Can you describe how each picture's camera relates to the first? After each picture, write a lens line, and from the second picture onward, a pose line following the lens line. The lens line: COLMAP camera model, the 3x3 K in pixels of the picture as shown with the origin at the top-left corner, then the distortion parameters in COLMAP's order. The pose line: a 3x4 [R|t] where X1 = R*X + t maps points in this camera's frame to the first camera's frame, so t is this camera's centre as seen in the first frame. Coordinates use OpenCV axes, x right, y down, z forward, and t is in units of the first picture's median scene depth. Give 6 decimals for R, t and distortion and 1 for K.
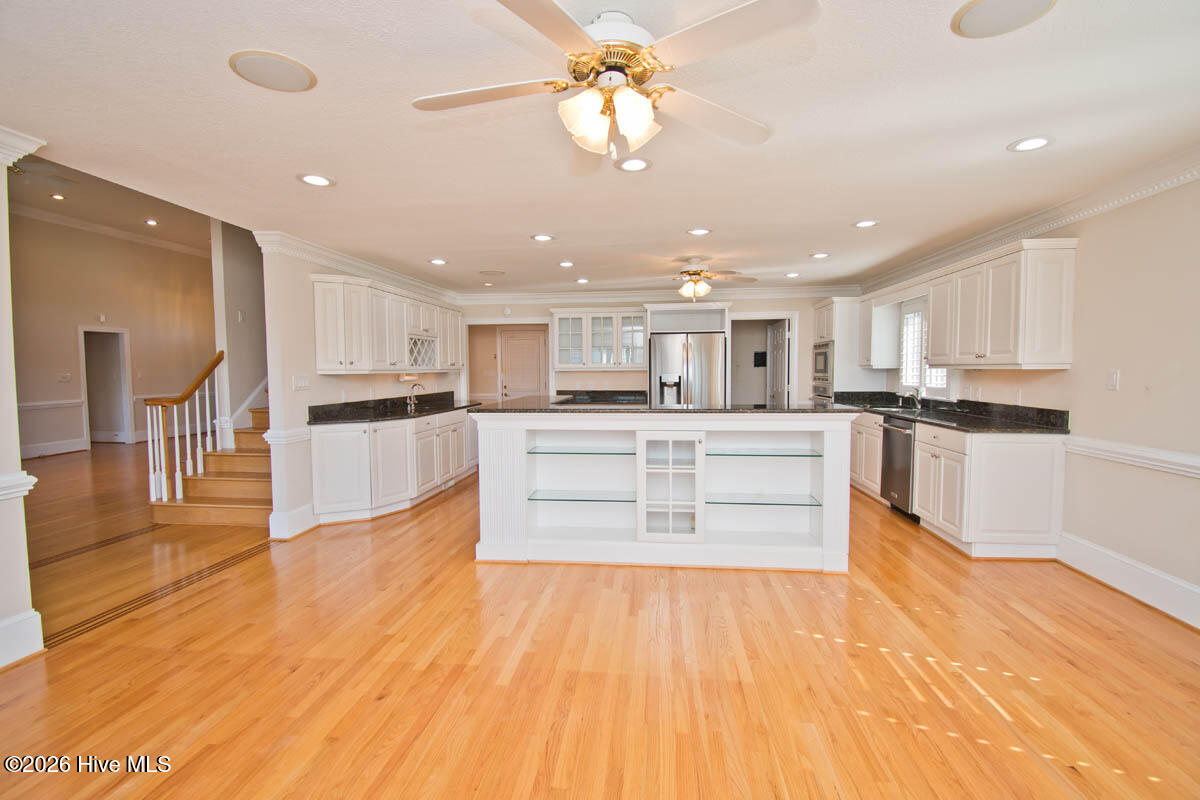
lens RADIAL K [[545.2, 0, 588.9], [0, 545.2, 395.7], [0, 0, 1]] dist [0.005397, -0.002029]
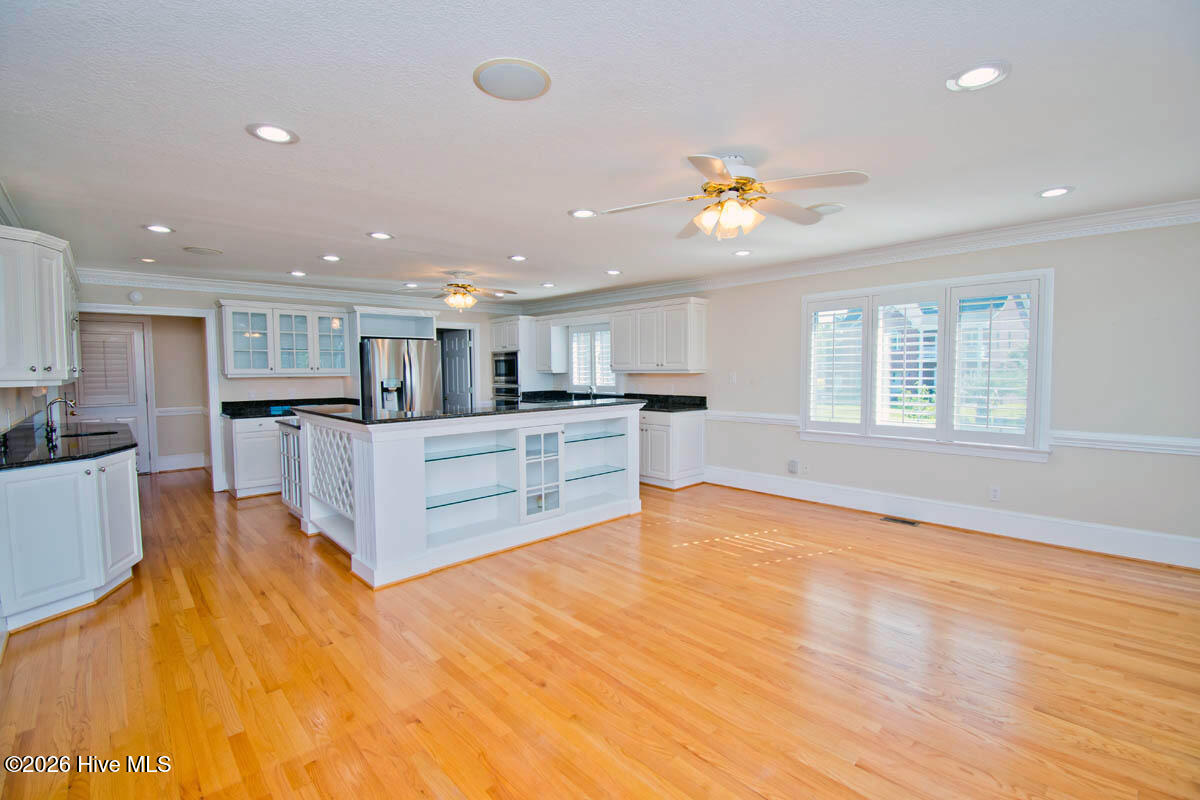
lens RADIAL K [[545.2, 0, 596.0], [0, 545.2, 401.7], [0, 0, 1]] dist [0.005397, -0.002029]
pose [[0.638187, -0.043804, 0.768634, -0.650321], [0.042726, 0.998857, 0.021449, -0.008183], [-0.768695, 0.019152, 0.639329, 0.136911]]
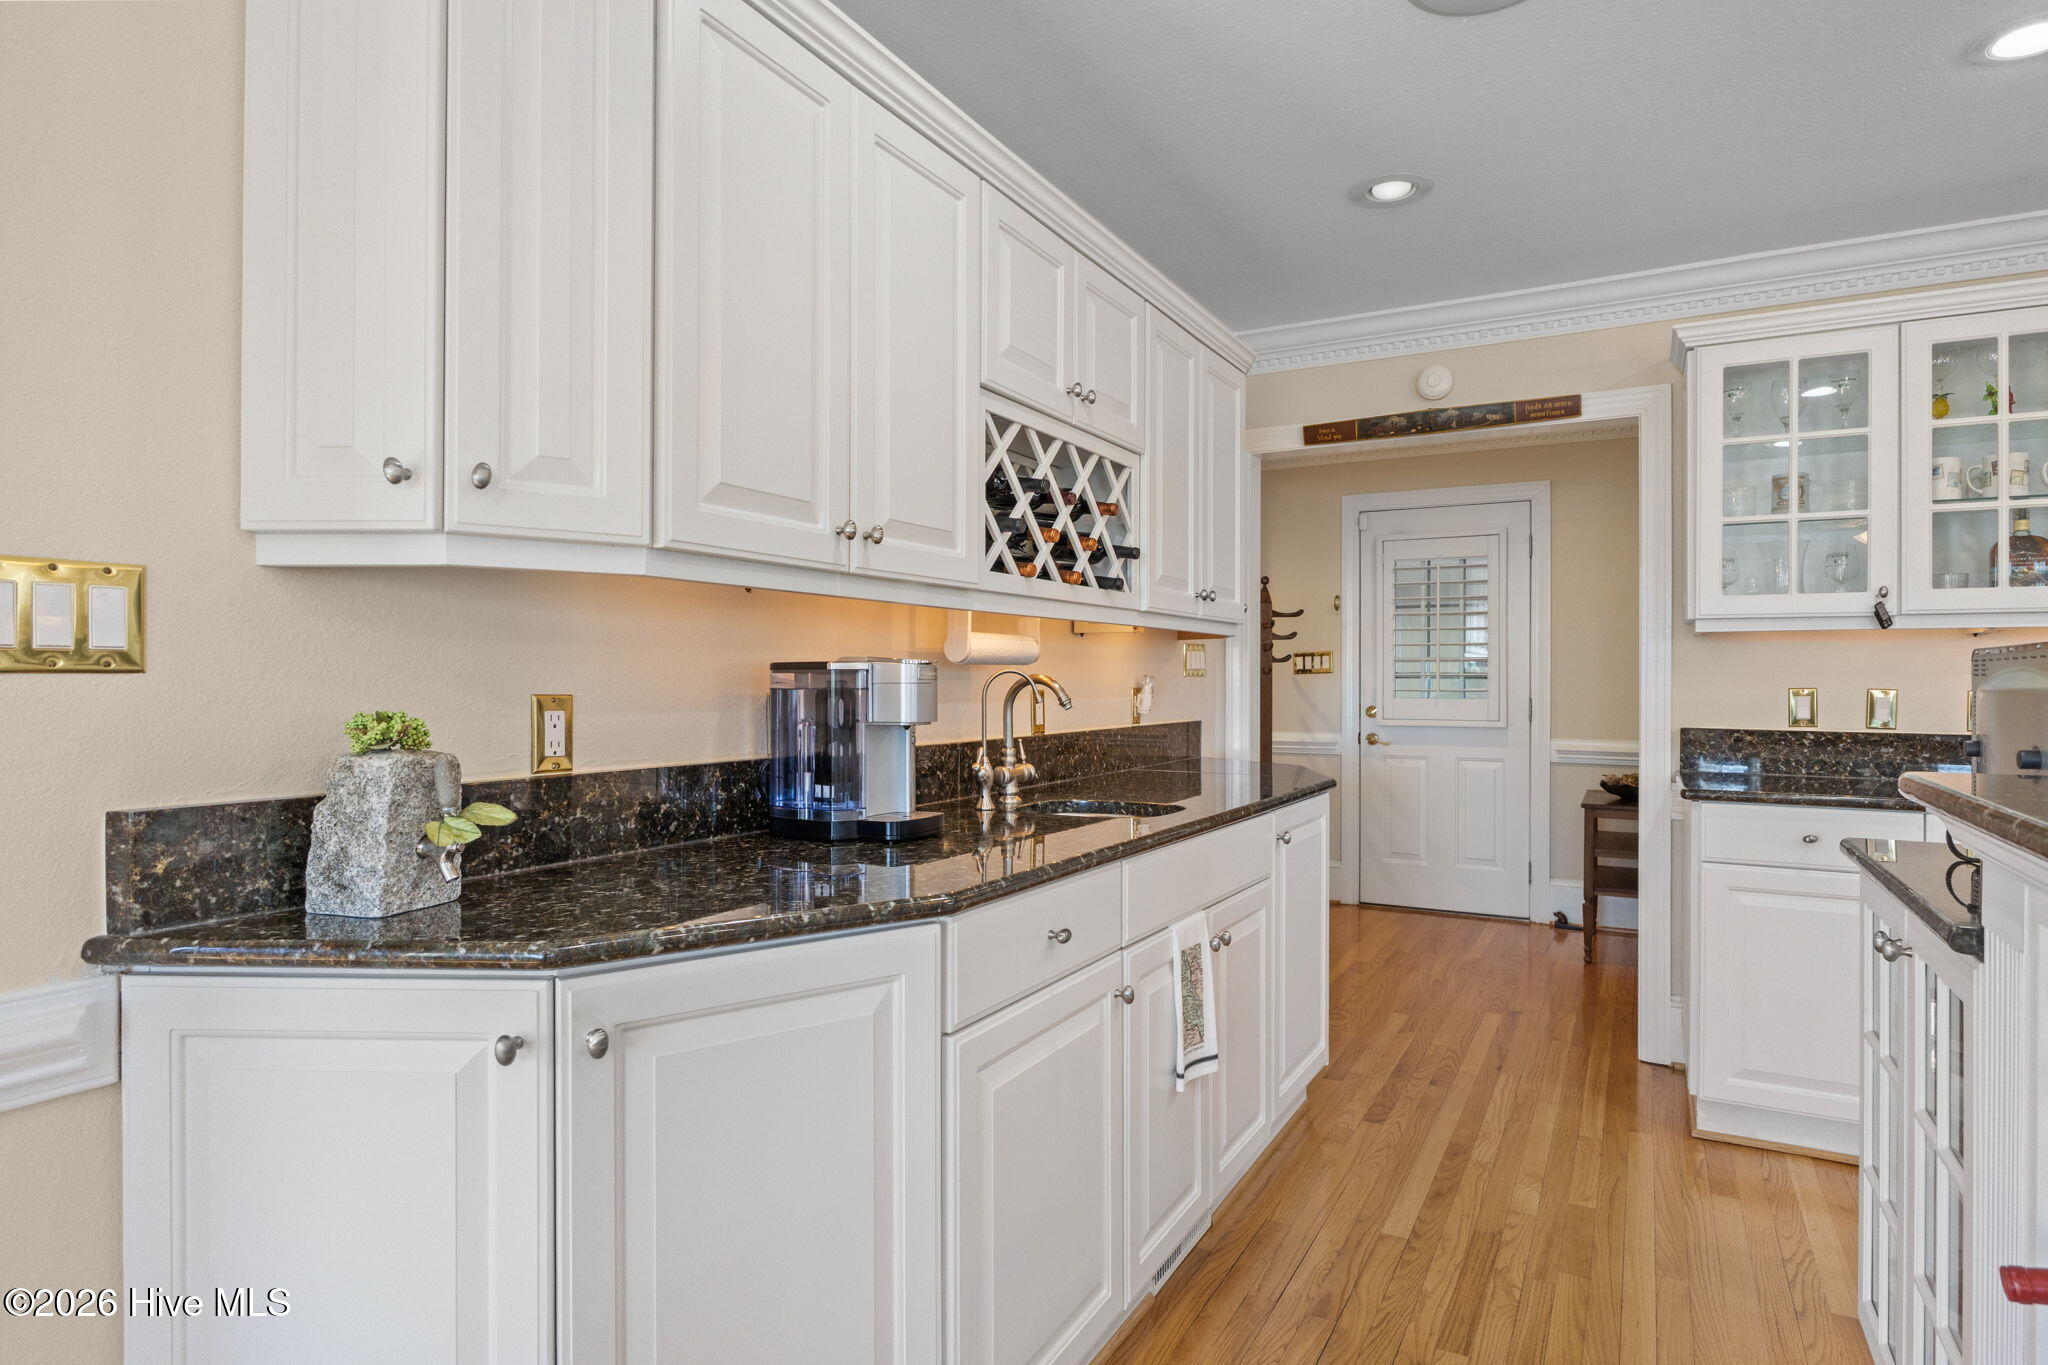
lens RADIAL K [[1095.6, 0, 1026.3], [0, 1095.6, 675.6], [0, 0, 1]] dist [-0.012339, -0.000411]
pose [[0.931075, 0.008383, -0.364732, -0.283106], [-0.027778, 0.998463, -0.047961, -0.006410], [0.363769, 0.054787, 0.929877, 1.029522]]
